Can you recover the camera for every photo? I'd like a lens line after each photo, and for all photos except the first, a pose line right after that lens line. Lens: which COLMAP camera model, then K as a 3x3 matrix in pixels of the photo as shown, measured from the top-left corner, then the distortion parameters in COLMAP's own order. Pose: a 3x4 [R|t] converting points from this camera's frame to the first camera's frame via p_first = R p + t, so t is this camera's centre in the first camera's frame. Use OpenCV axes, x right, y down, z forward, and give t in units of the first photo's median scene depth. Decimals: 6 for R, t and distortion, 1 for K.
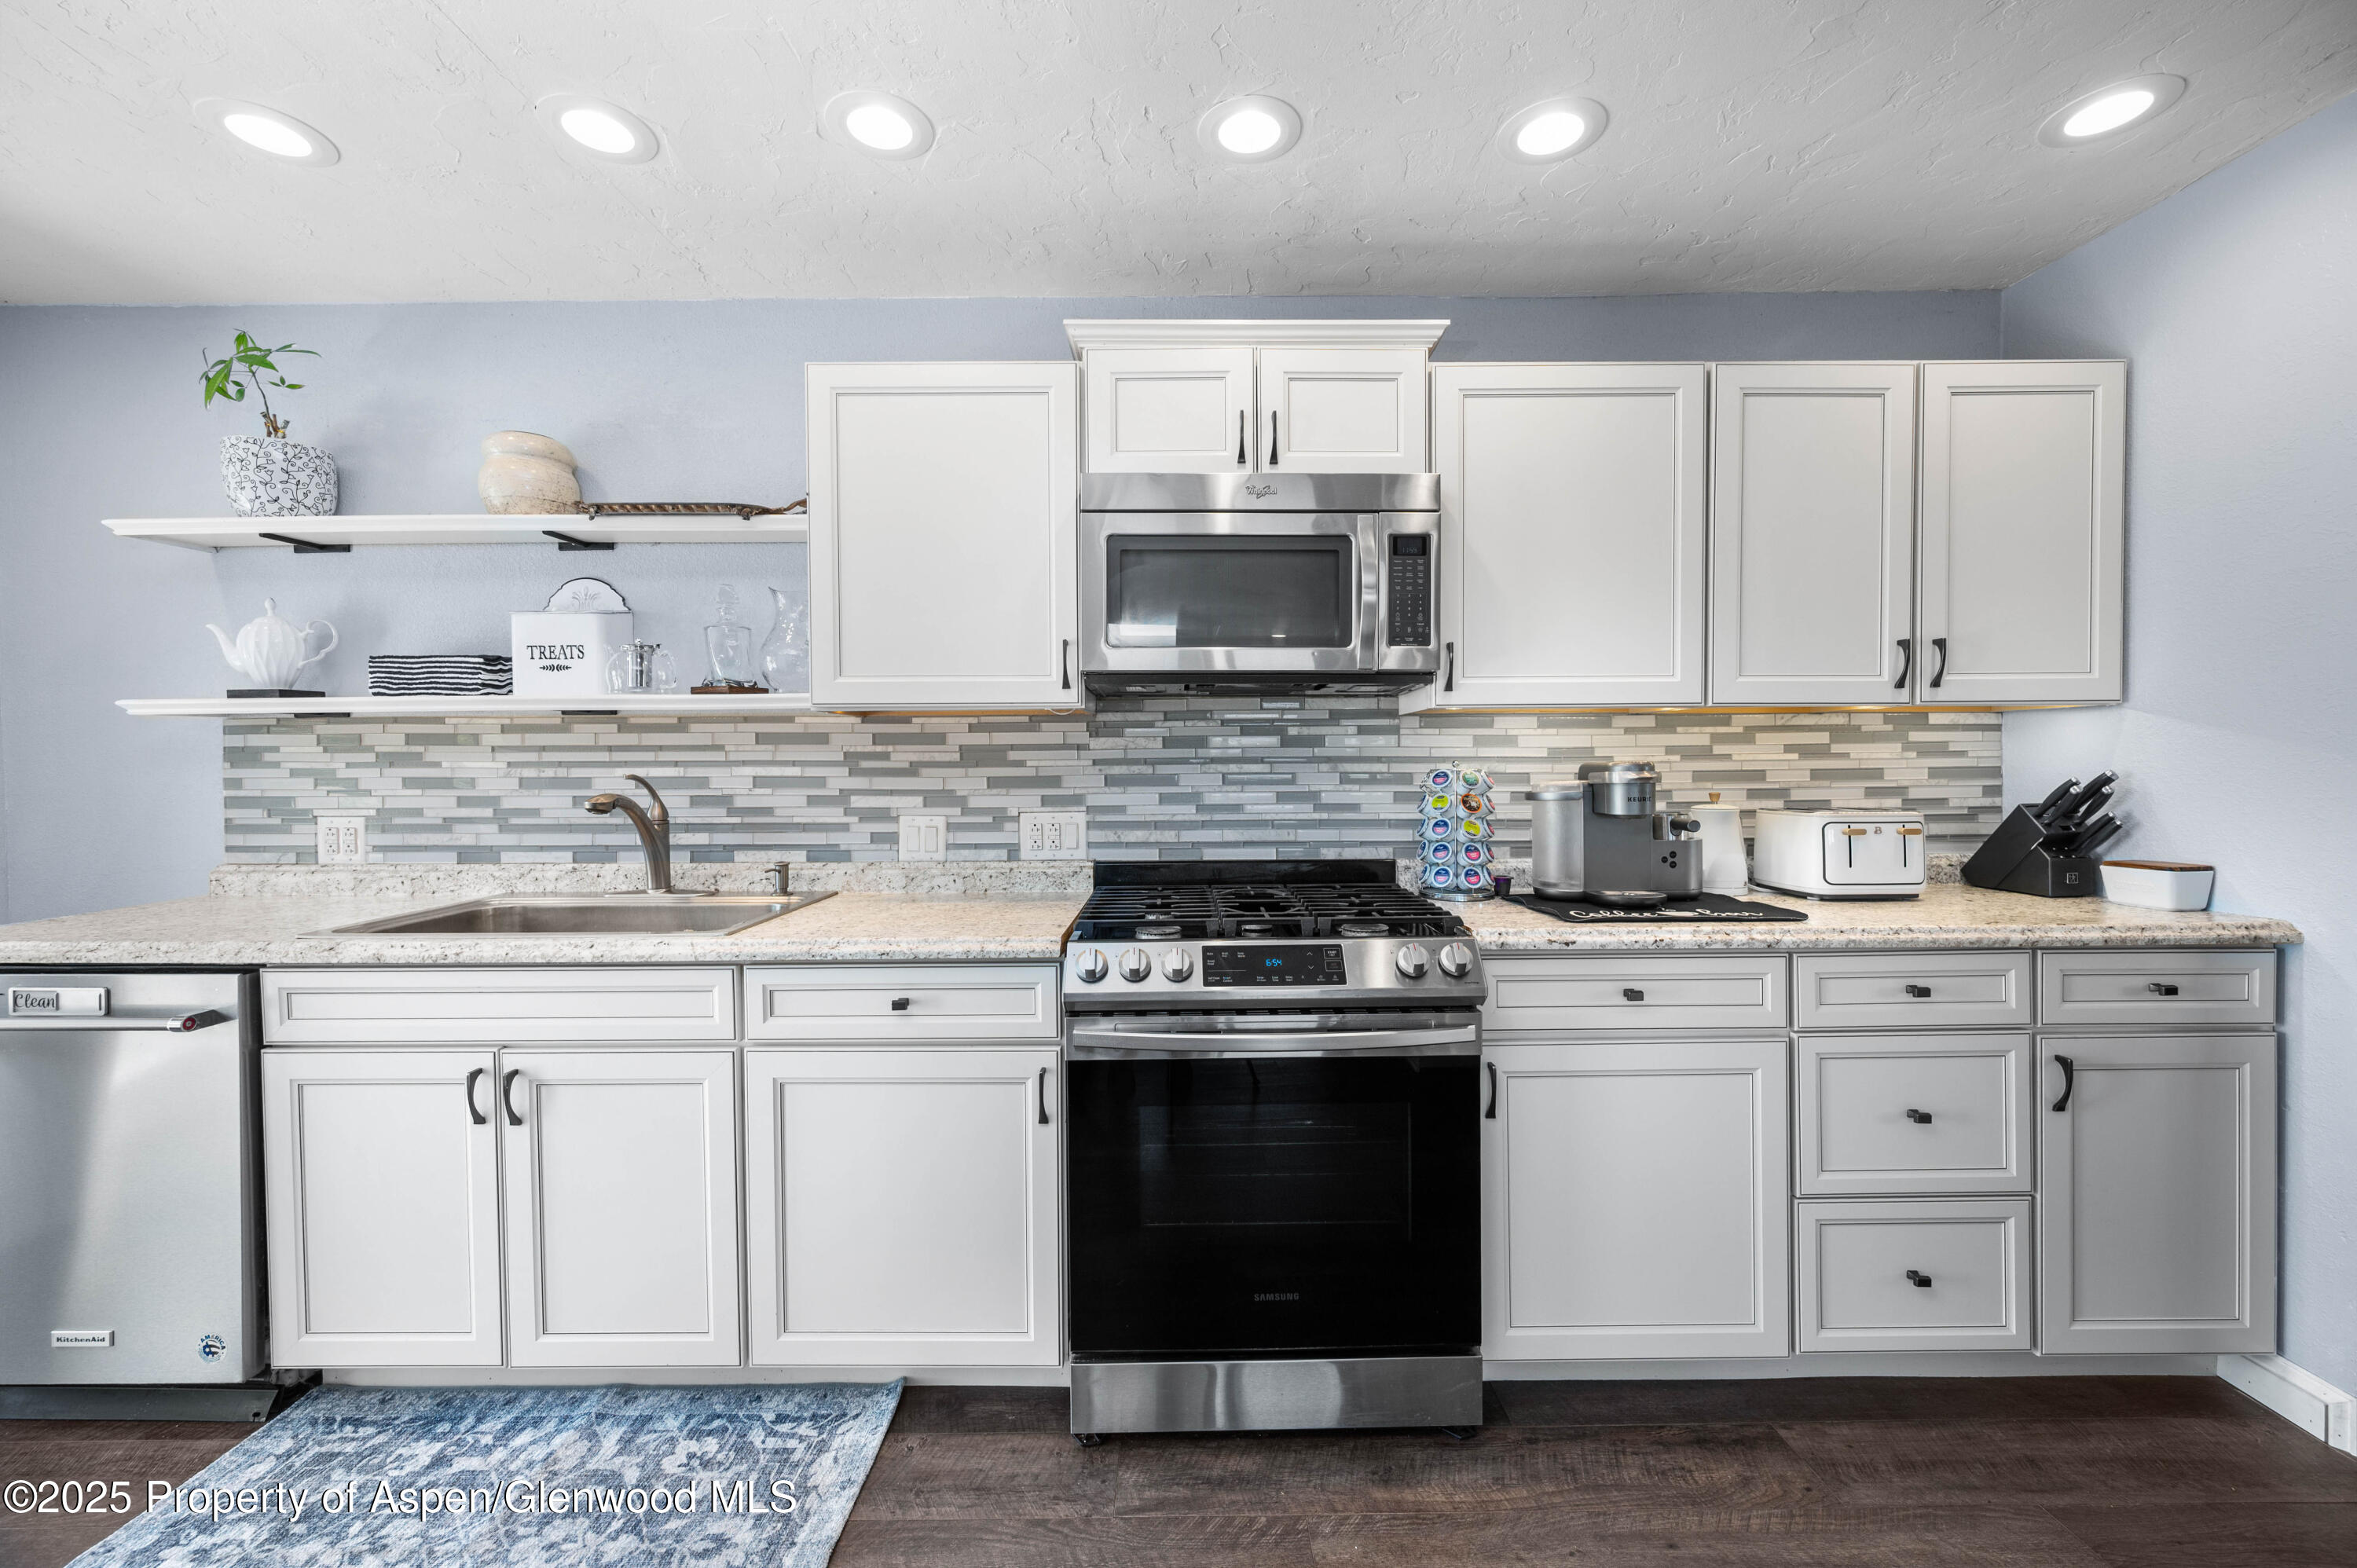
lens RADIAL K [[944.8, 0, 1188.9], [0, 944.8, 775.6], [0, 0, 1]] dist [0.000333, 0.000309]
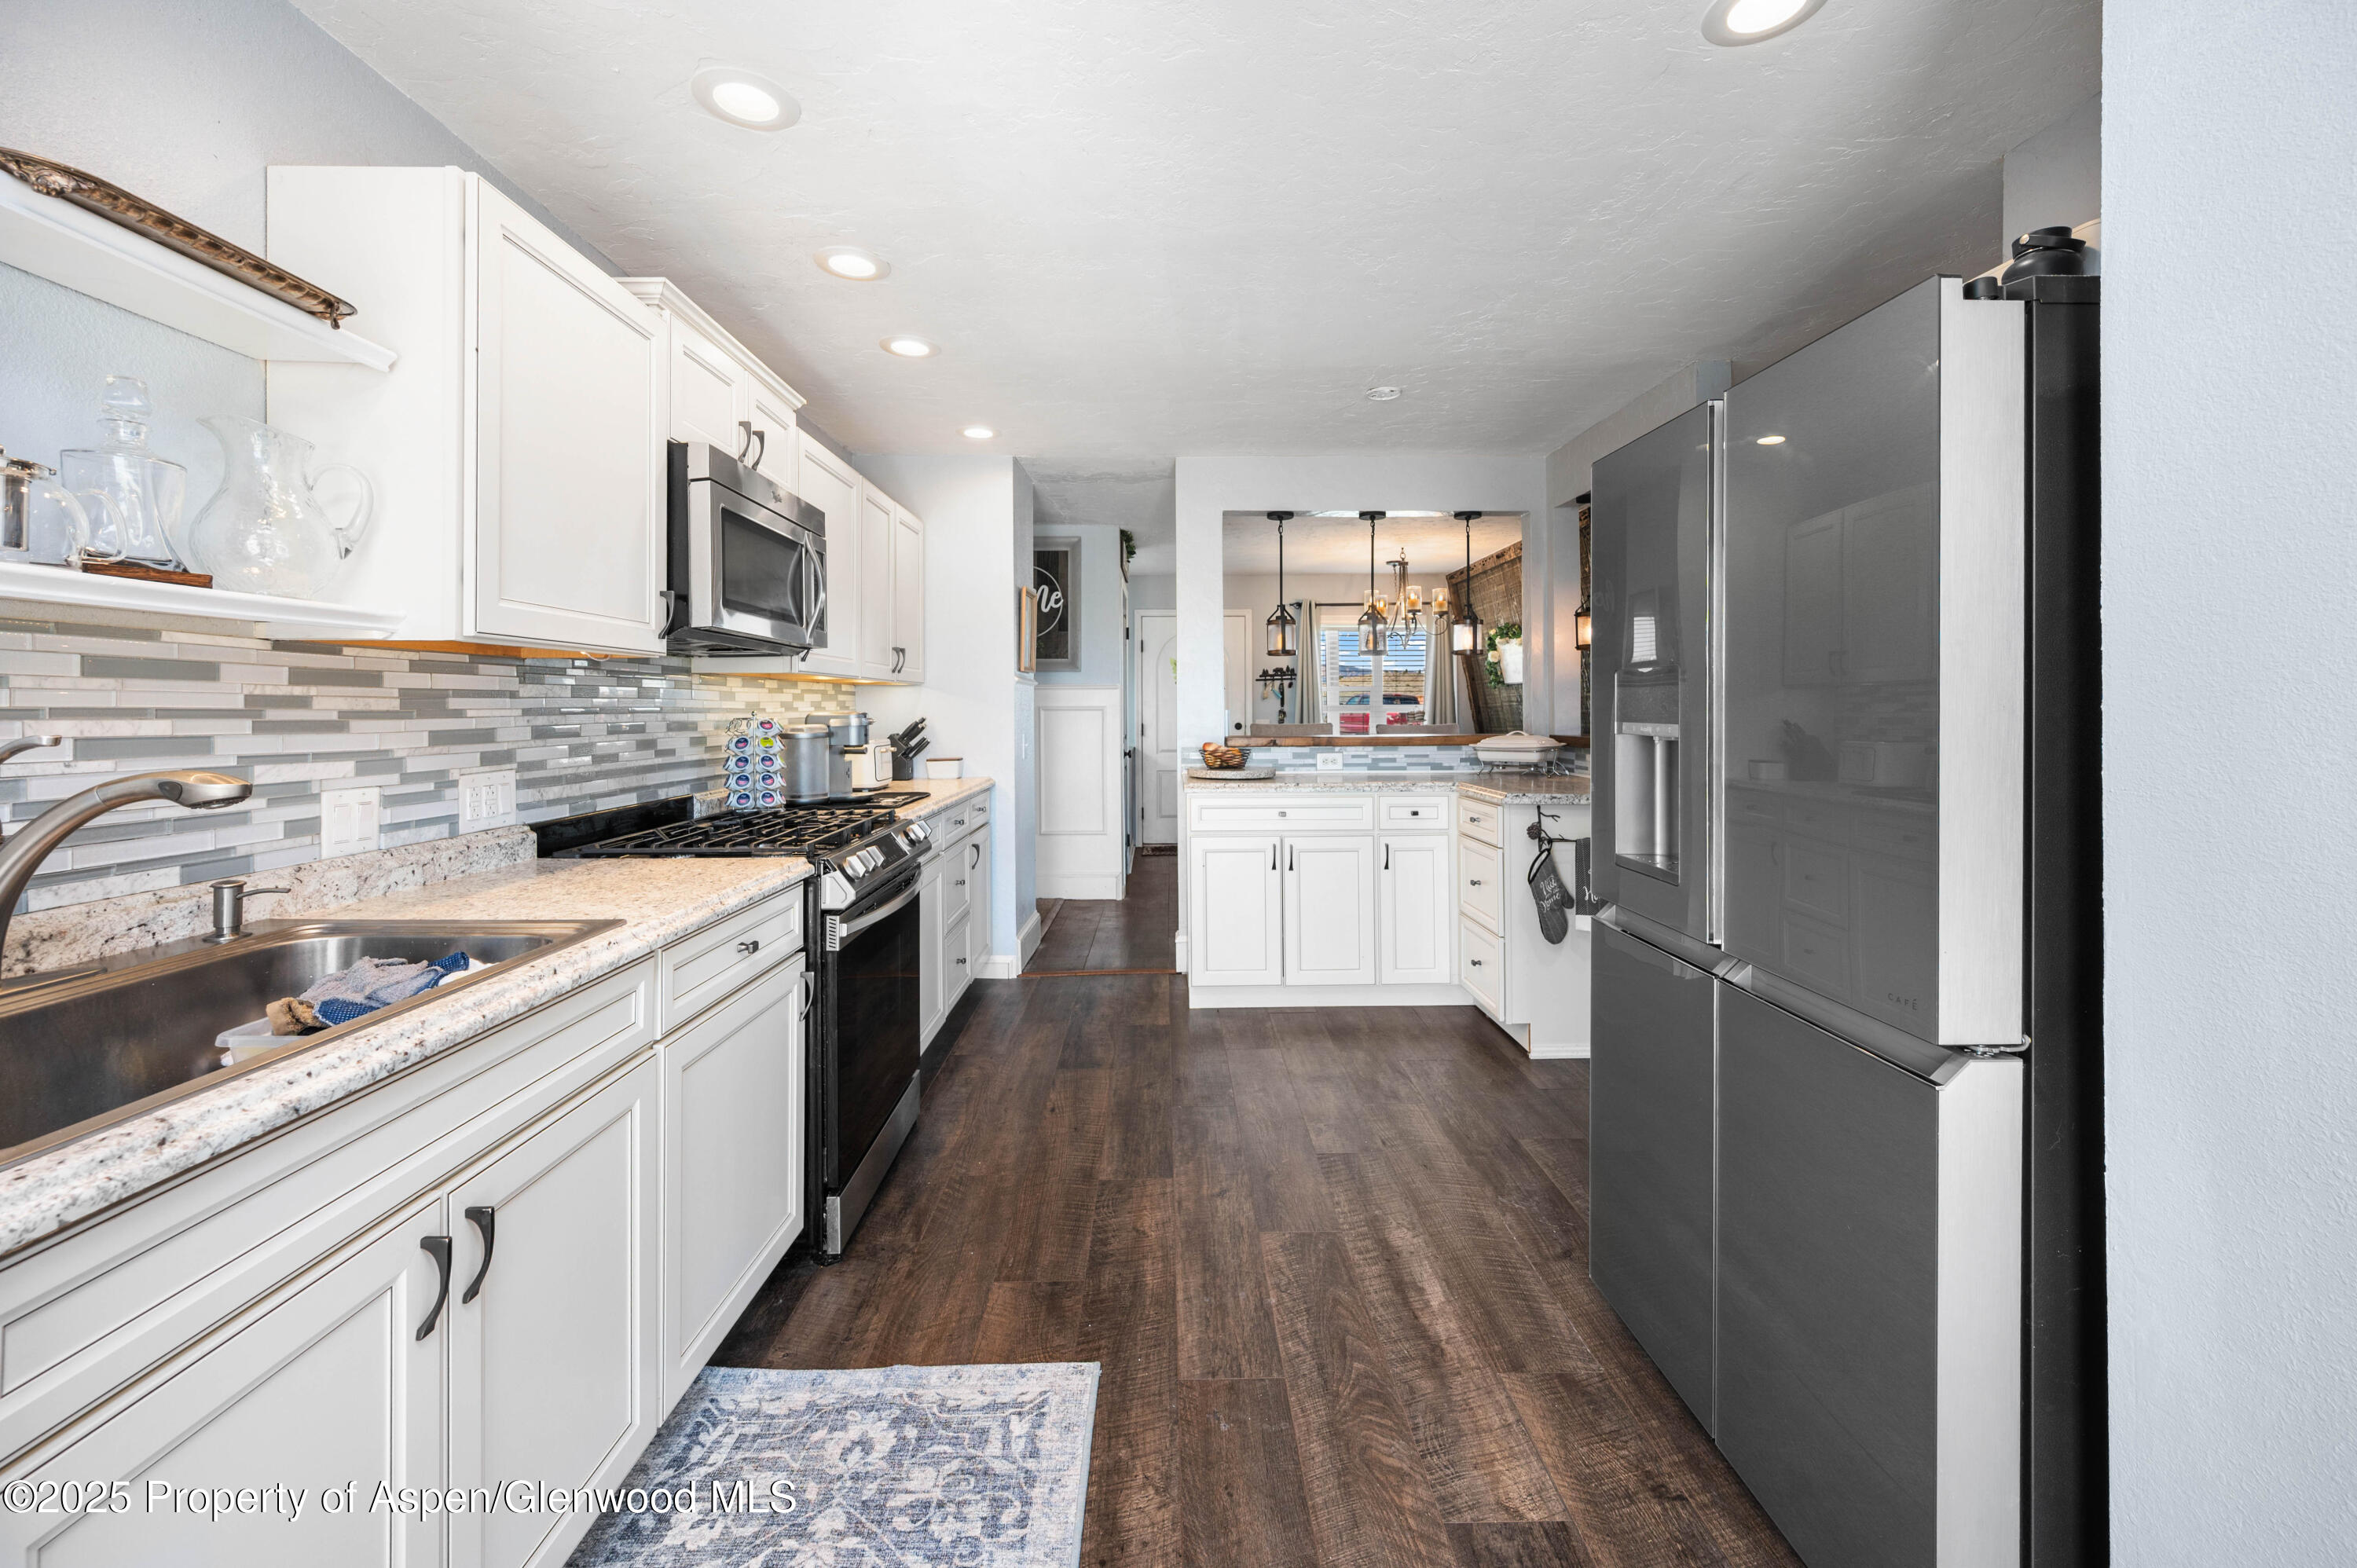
lens RADIAL K [[944.8, 0, 1195.3], [0, 944.8, 711.9], [0, 0, 1]] dist [0.000333, 0.000309]
pose [[-0.024664, 0.002257, 0.999693, -0.995987], [0.026669, 0.999643, -0.001599, 0.003614], [-0.999340, 0.026621, -0.024715, 0.399368]]
